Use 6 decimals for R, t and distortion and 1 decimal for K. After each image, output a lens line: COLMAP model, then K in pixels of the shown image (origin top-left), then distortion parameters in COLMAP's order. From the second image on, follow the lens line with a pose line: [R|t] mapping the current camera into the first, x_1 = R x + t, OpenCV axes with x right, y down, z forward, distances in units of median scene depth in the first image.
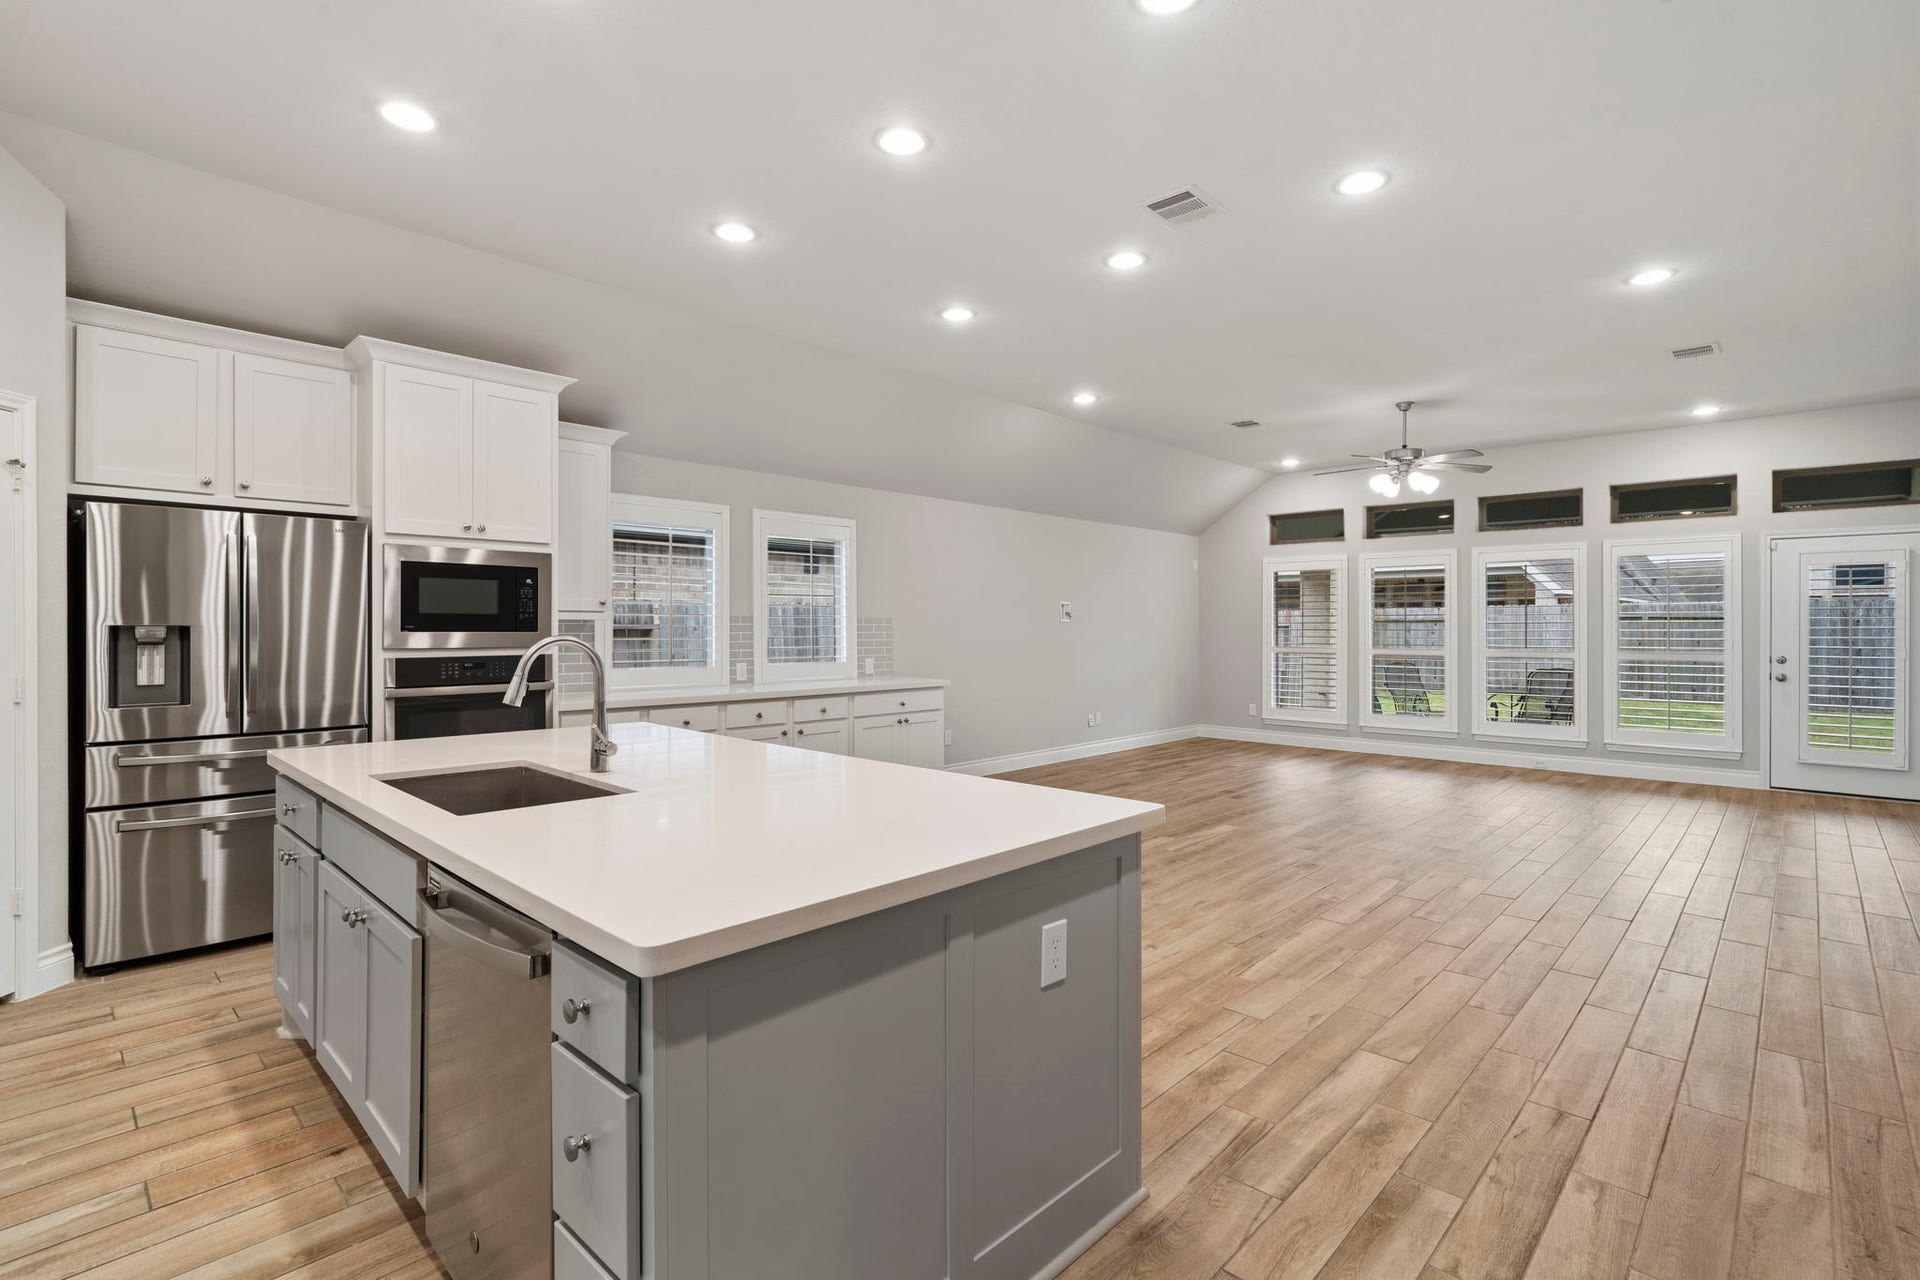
lens RADIAL K [[905.2, 0, 950.1], [0, 905.2, 627.2], [0, 0, 1]] dist [-0.016923, 0.011549]
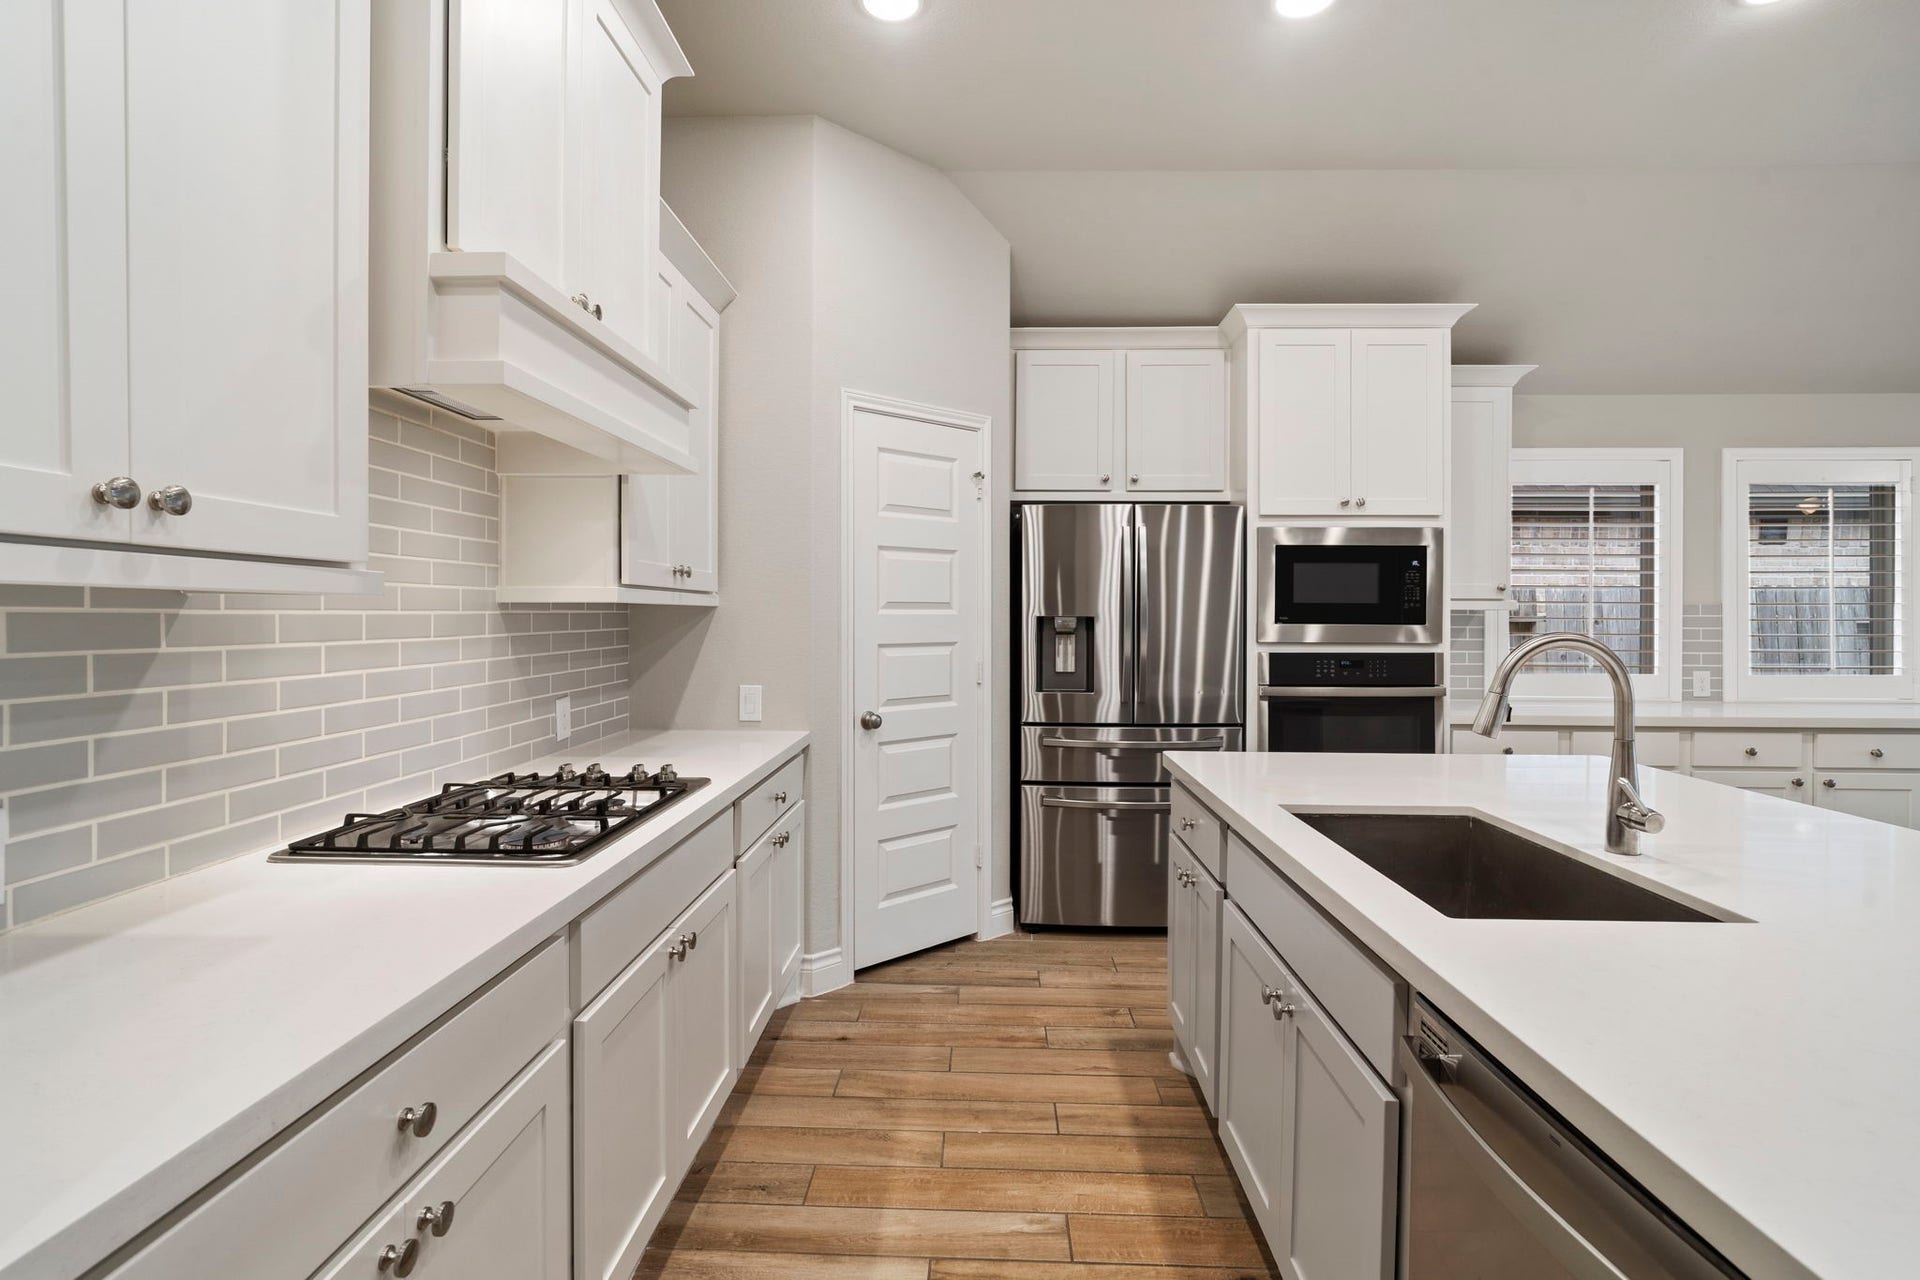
lens RADIAL K [[912.7, 0, 952.1], [0, 912.7, 621.1], [0, 0, 1]] dist [-0.011333, 0.000424]
pose [[0.666185, 0.003879, -0.745777, -0.153404], [-0.003168, 0.999992, 0.002372, 0.001210], [0.745780, 0.000782, 0.666192, 0.160551]]
